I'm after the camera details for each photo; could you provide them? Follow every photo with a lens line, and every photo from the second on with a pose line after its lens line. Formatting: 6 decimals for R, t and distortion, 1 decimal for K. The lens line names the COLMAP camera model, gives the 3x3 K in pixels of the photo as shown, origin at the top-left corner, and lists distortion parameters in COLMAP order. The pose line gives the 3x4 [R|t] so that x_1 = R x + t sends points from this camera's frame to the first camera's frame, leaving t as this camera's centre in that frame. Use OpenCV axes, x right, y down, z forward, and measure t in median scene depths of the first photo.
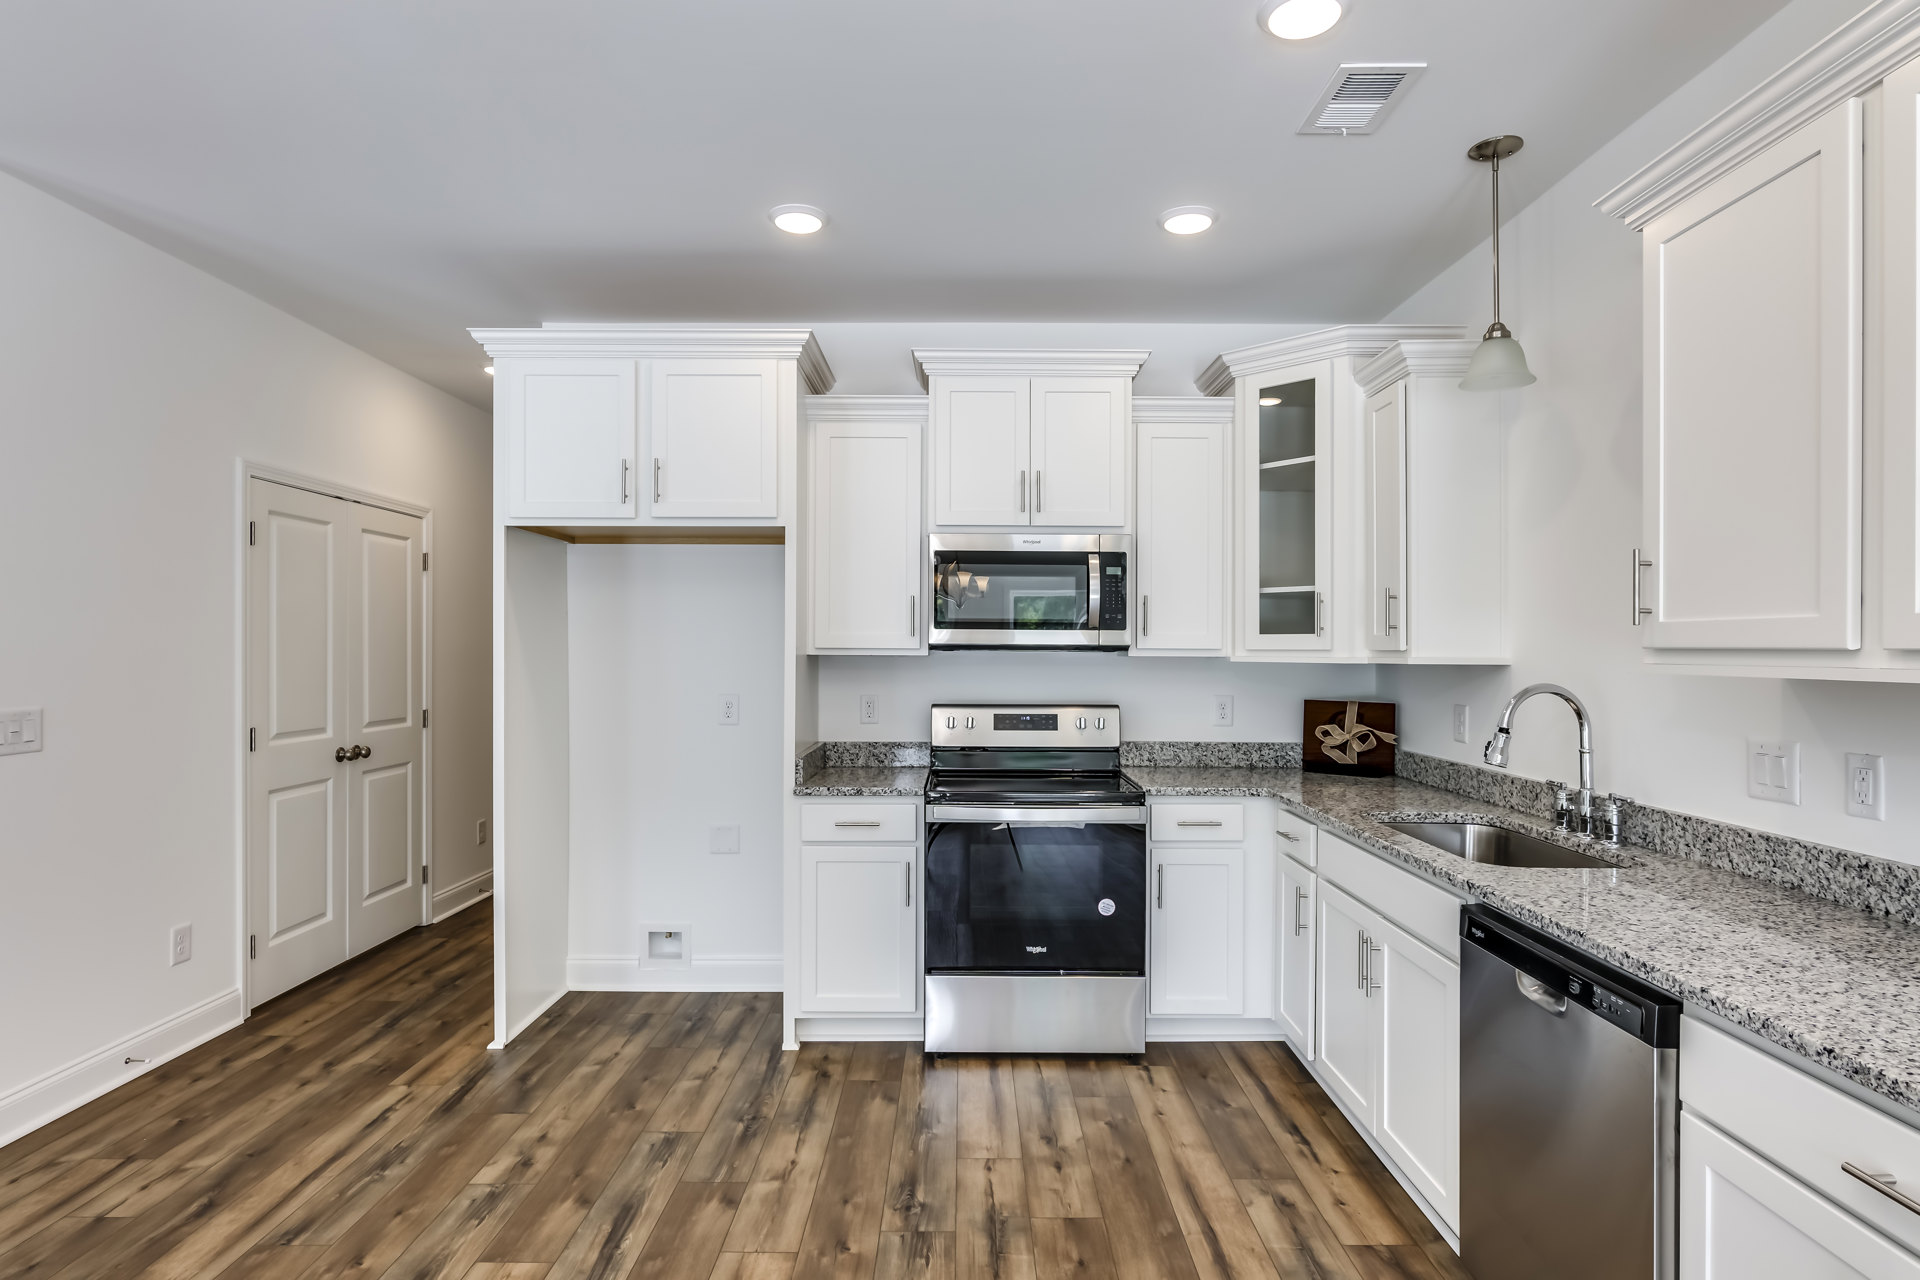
lens RADIAL K [[1005.5, 0, 976.3], [0, 1005.5, 648.7], [0, 0, 1]] dist [0.004798, 0.000884]
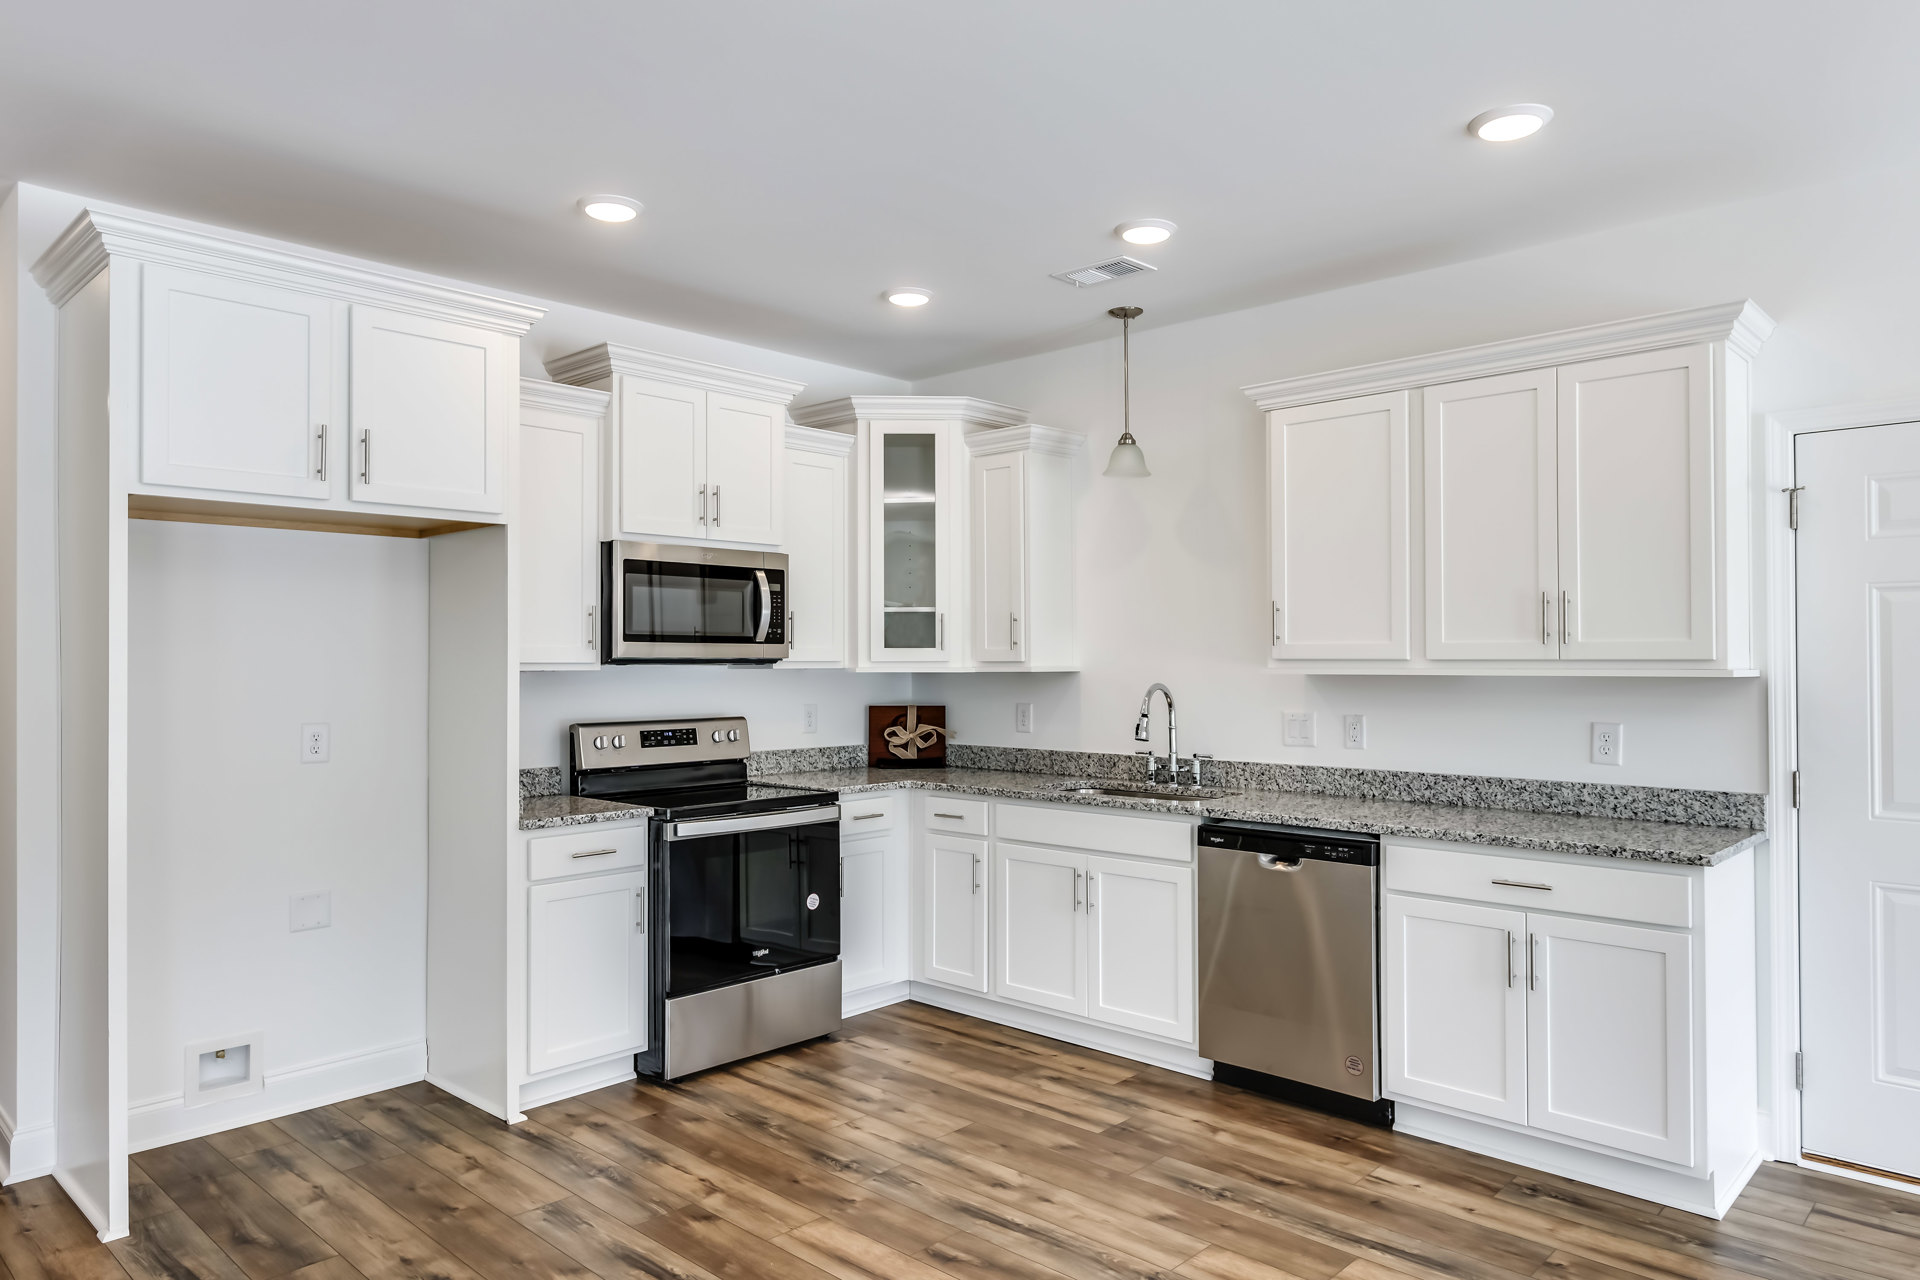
lens RADIAL K [[1231.1, 0, 960.0], [0, 1231.1, 640.0], [0, 0, 1]] dist [0.000388, 0.001164]
pose [[0.684540, 0.006037, 0.728950, -0.725449], [0.004803, 0.999907, -0.012791, -0.005577], [-0.728959, 0.012257, 0.684447, -0.019993]]
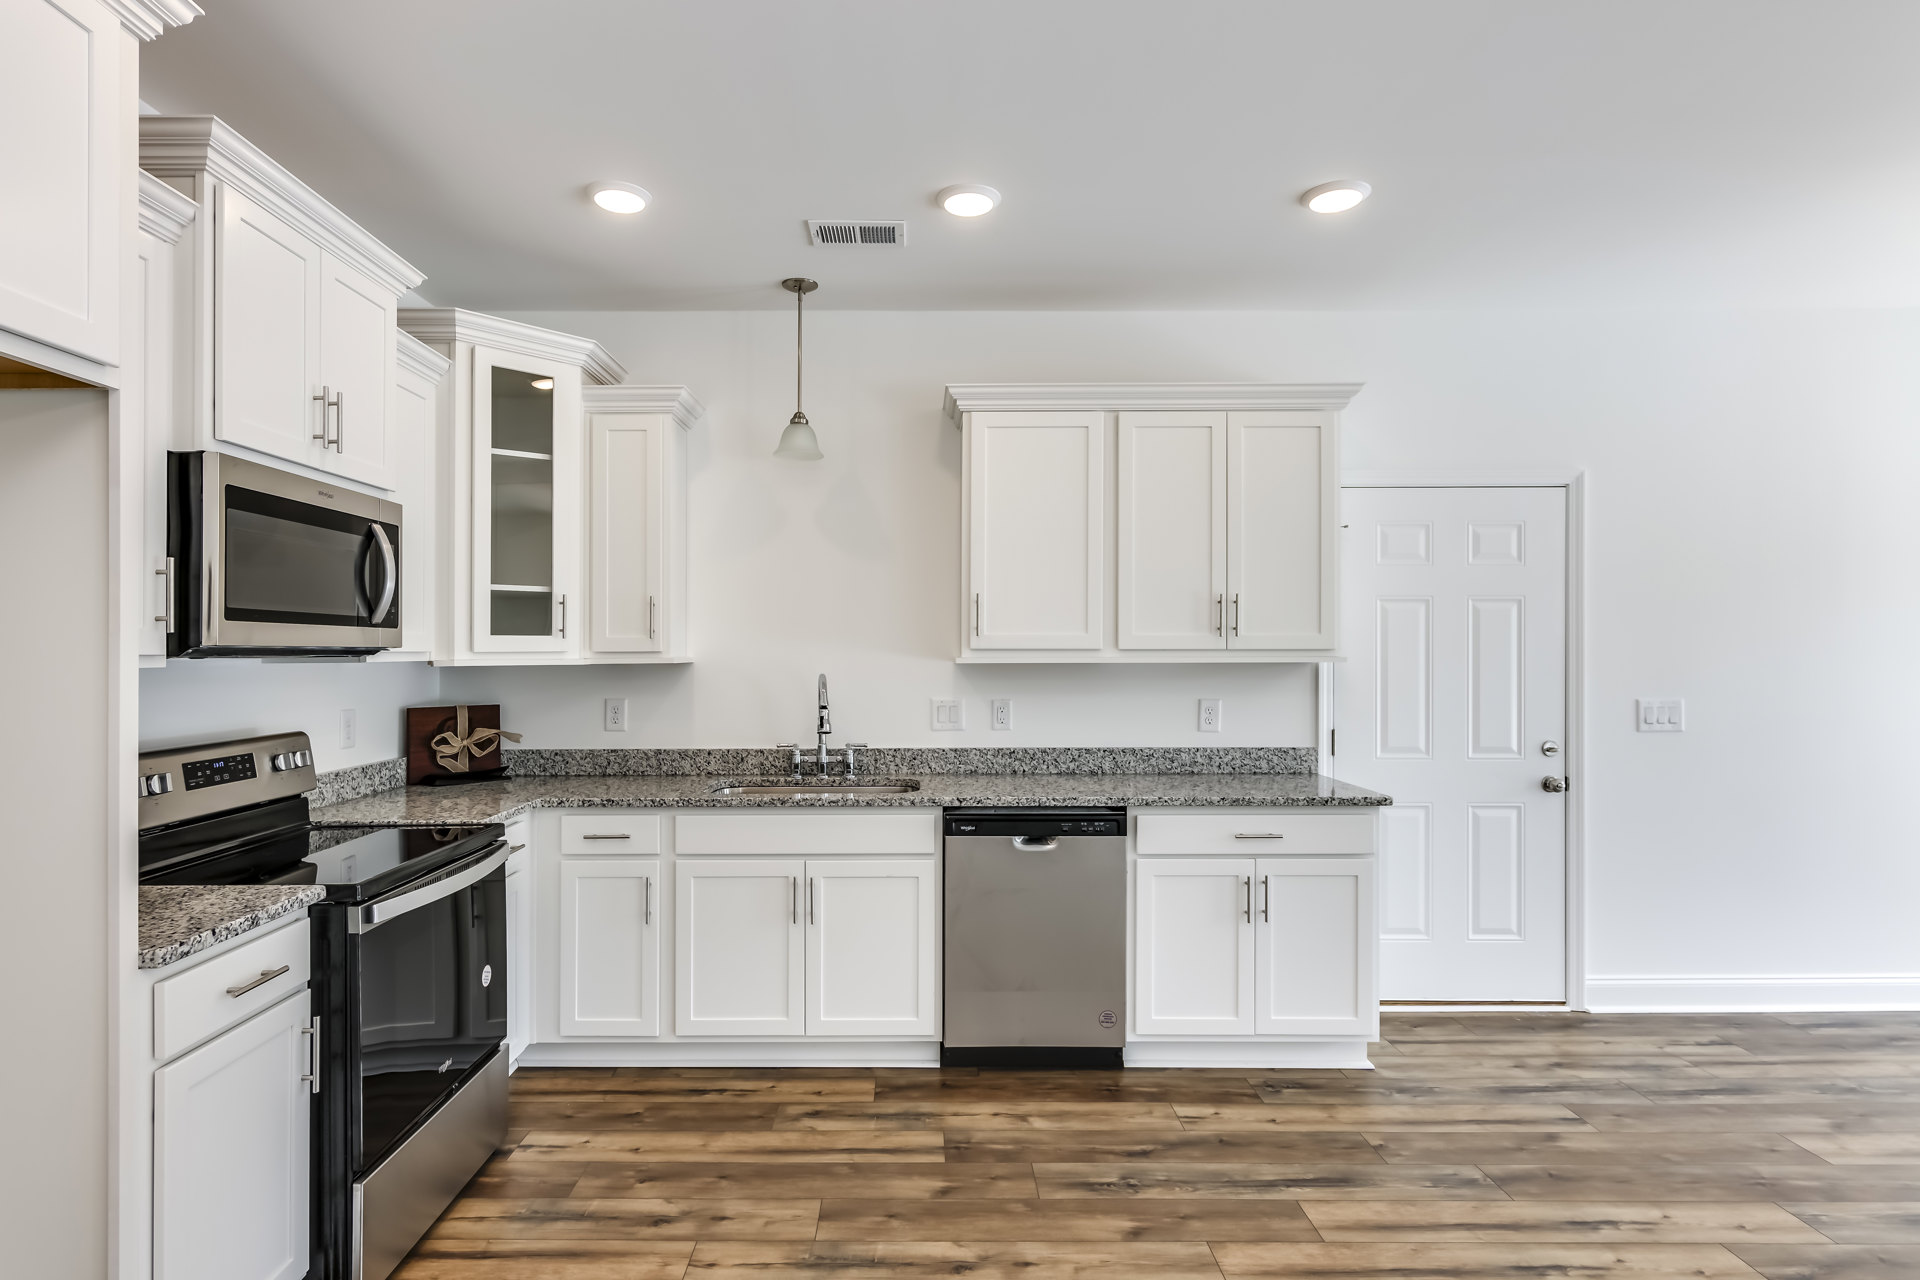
lens RADIAL K [[1005.1, 0, 909.6], [0, 1005.1, 641.9], [0, 0, 1]] dist [-0.002358, -0.000108]
pose [[0.003285, 0.001941, 0.999993, -0.667318], [0.001813, 0.999996, -0.001947, -0.006127], [-0.999993, 0.001820, 0.003282, 0.661588]]
